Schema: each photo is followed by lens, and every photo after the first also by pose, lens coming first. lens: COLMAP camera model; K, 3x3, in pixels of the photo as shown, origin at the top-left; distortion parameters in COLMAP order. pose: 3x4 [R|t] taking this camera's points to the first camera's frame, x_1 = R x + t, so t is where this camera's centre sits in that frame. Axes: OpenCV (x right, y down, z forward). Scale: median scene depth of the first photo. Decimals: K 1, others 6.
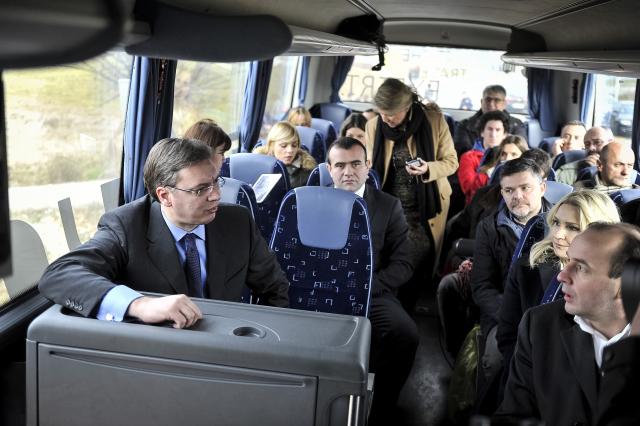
lens RADIAL K [[771.3, 0, 320.0], [0, 771.3, 213.0], [0, 0, 1]] dist [-0.016144, -0.015505]
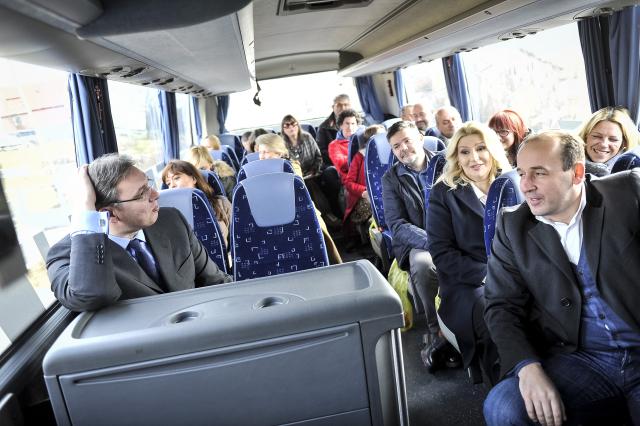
lens RADIAL K [[508.8, 0, 320.0], [0, 508.8, 213.0], [0, 0, 1]] dist [-0.066406, -0.001906]
pose [[0.940454, -0.246130, 0.234450, -0.111242], [0.250353, 0.968080, 0.012063, 0.034490], [-0.229936, 0.047350, 0.972053, 0.231843]]
